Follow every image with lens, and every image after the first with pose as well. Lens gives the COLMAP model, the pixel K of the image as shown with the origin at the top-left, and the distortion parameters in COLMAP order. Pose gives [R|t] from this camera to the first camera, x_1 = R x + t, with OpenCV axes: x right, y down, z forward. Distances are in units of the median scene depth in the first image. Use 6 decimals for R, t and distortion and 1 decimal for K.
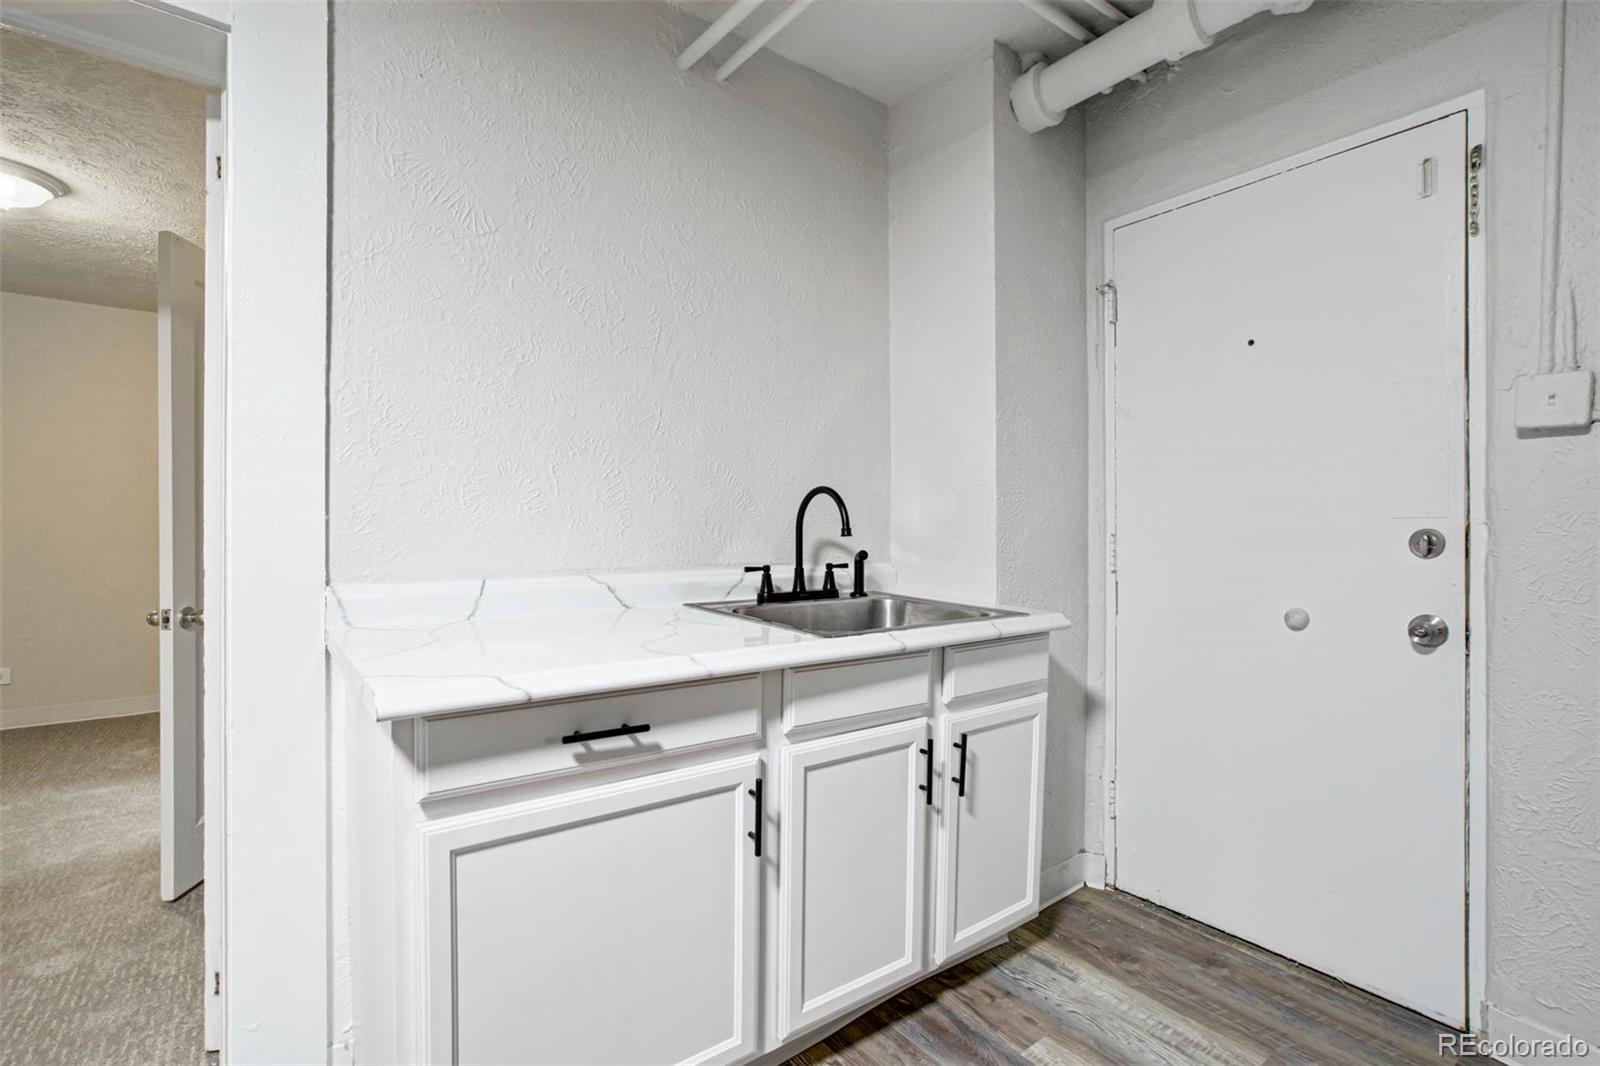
lens RADIAL K [[746.4, 0, 810.7], [0, 746.4, 544.5], [0, 0, 1]] dist [-0.043521, 0.020469]
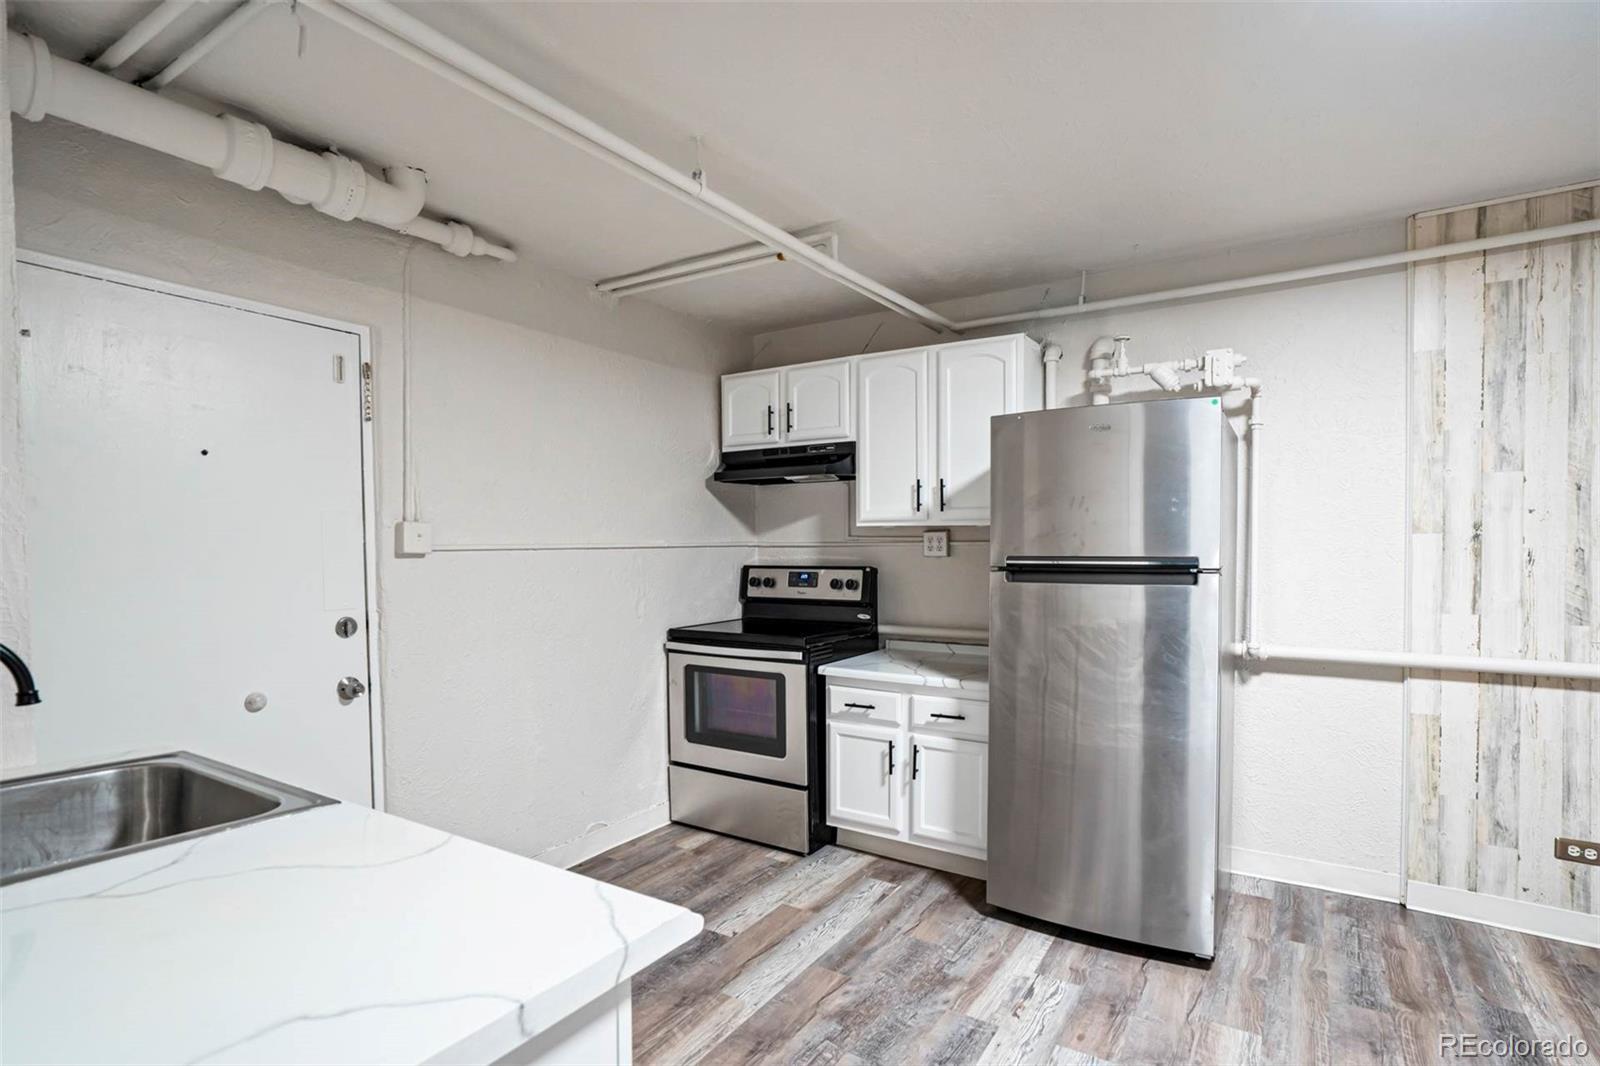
lens RADIAL K [[775.7, 0, 811.4], [0, 775.7, 565.2], [0, 0, 1]] dist [-0.045418, 0.024217]
pose [[-0.350343, -0.022729, 0.936345, -0.859580], [0.027147, 0.999039, 0.034408, -0.147790], [-0.936228, 0.037473, -0.349390, 0.668519]]
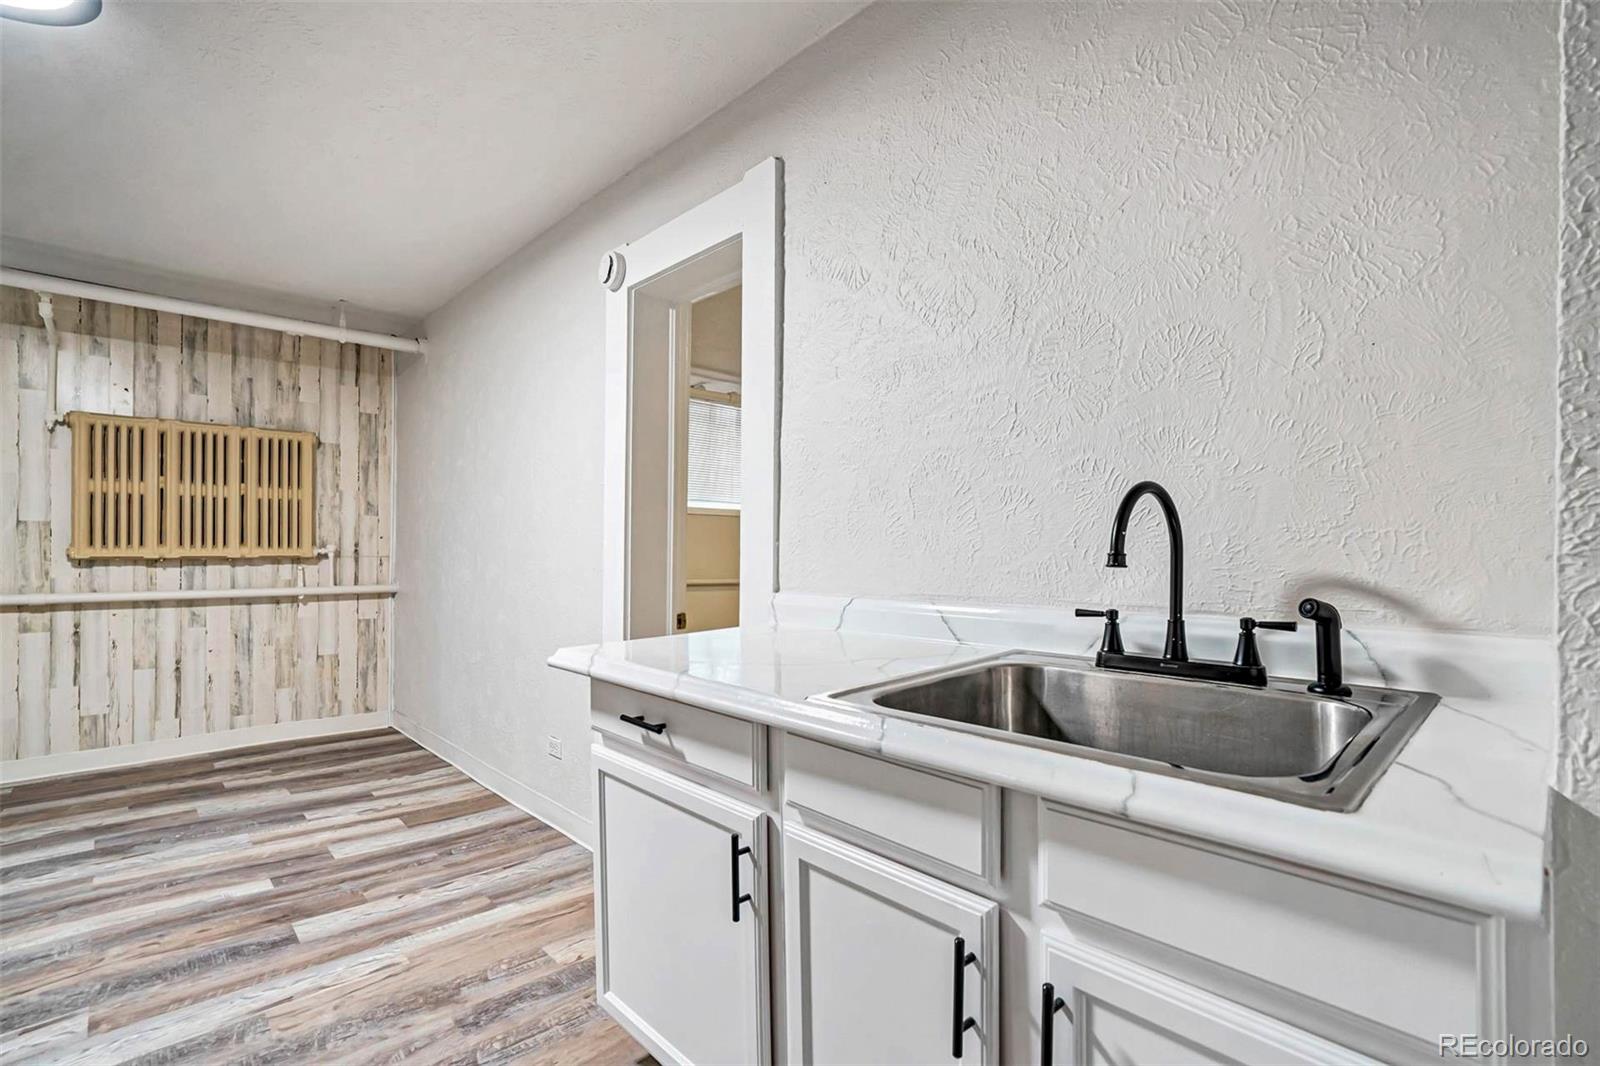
lens RADIAL K [[746.4, 0, 810.7], [0, 746.4, 544.5], [0, 0, 1]] dist [-0.043521, 0.020469]
pose [[0.108751, -0.006966, -0.994045, 0.654460], [-0.020482, 0.999747, -0.009247, -0.020773], [0.993858, 0.021366, 0.108581, 0.781208]]
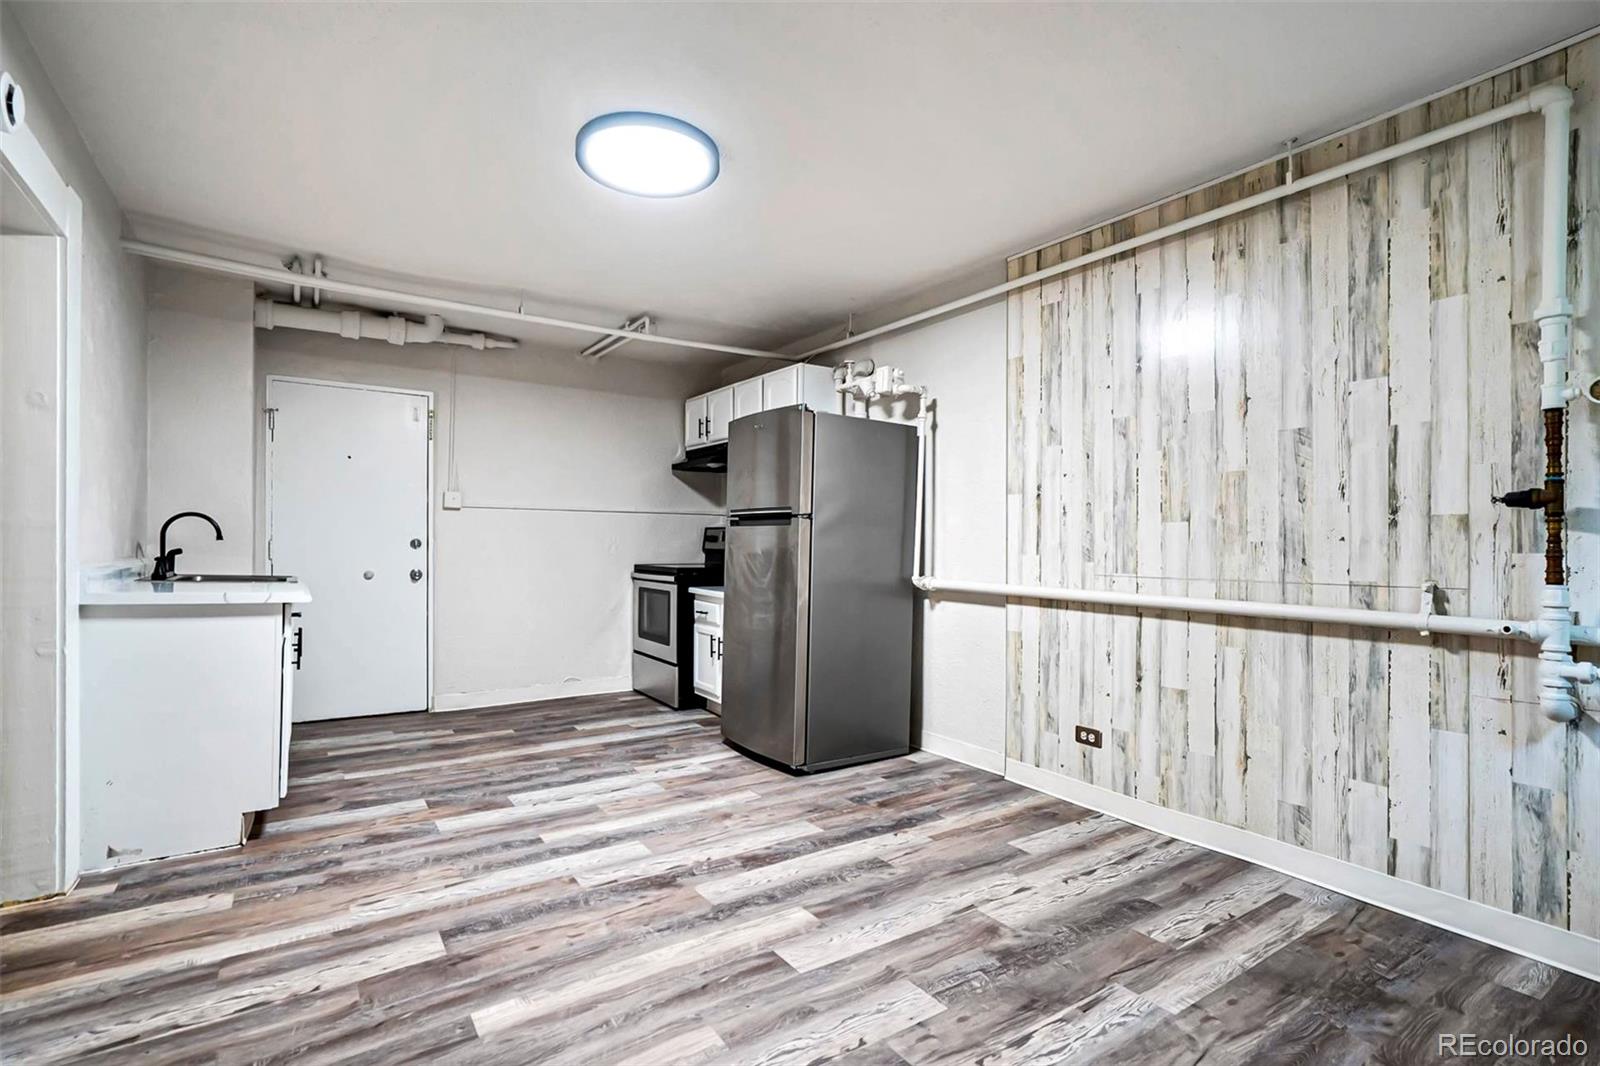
lens RADIAL K [[746.4, 0, 810.7], [0, 746.4, 544.5], [0, 0, 1]] dist [-0.043521, 0.020469]
pose [[0.042792, -0.002410, 0.999081, -1.931322], [0.008893, 0.999958, 0.002031, 0.010041], [-0.999044, 0.008798, 0.042812, -0.643062]]
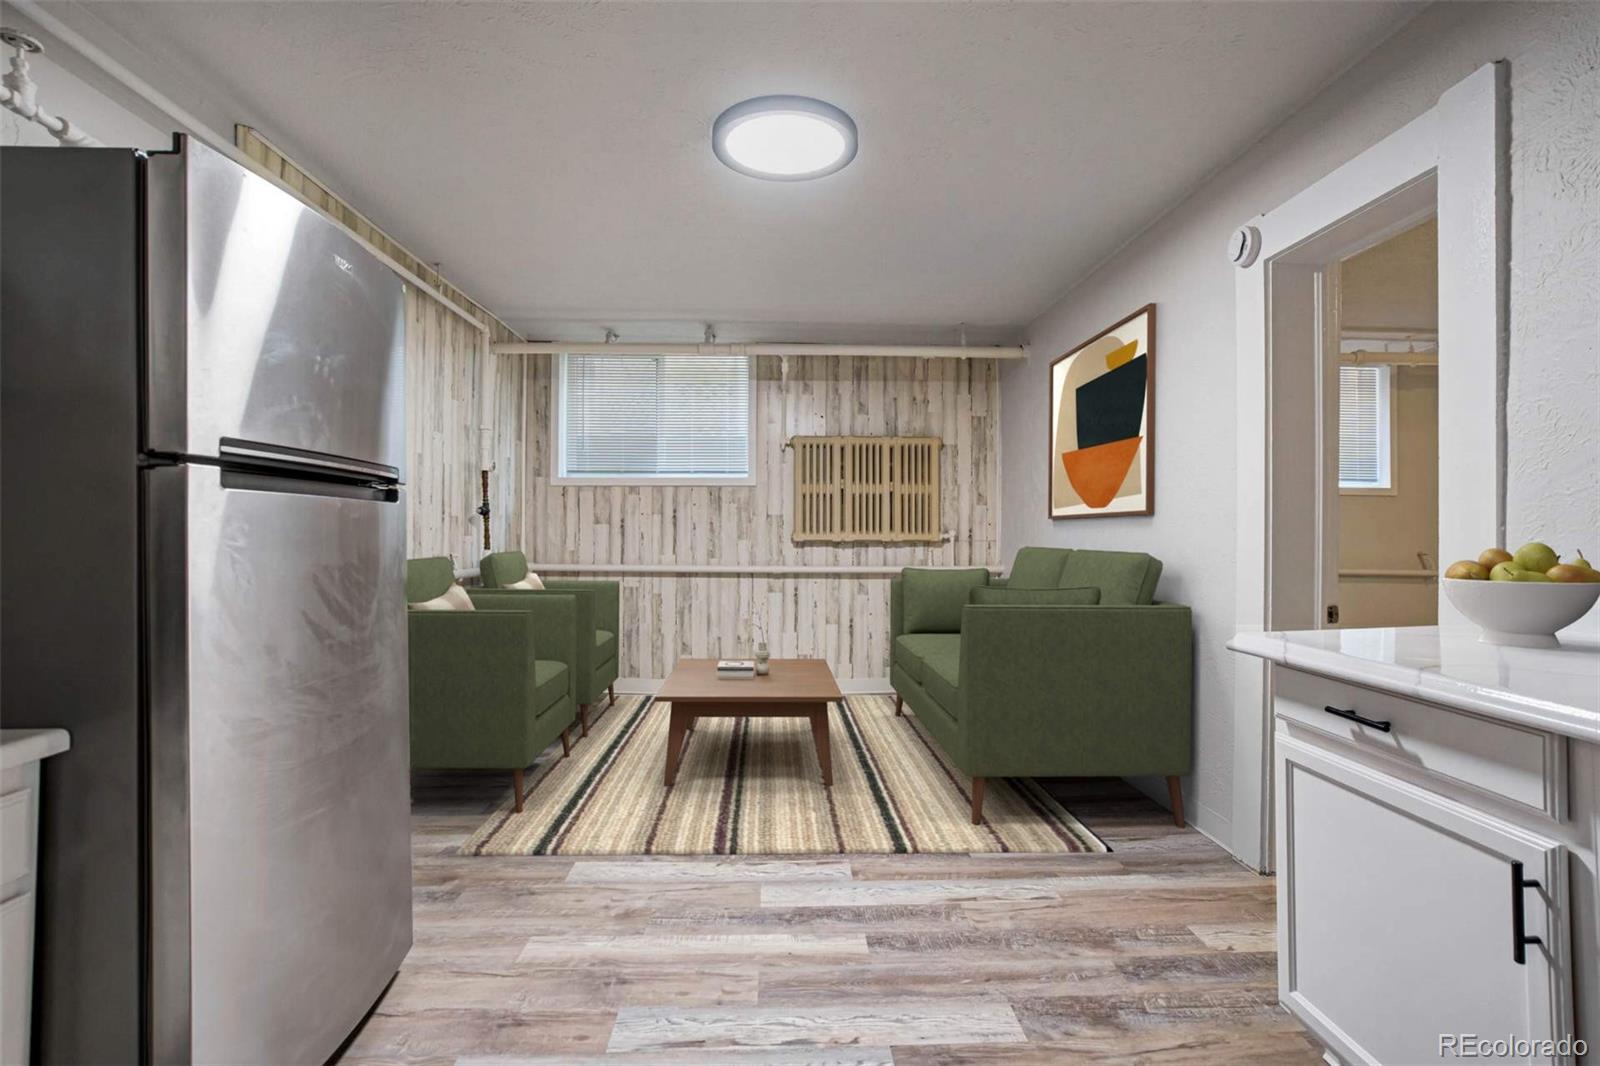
lens RADIAL K [[743.4, 0, 808.0], [0, 743.4, 527.2], [0, 0, 1]] dist [-0.041203, 0.018641]
pose [[-0.569817, -0.008795, -0.821725, 0.777786], [-0.017802, 0.999840, 0.001643, -0.018260], [0.821579, 0.015565, -0.569882, 0.647876]]
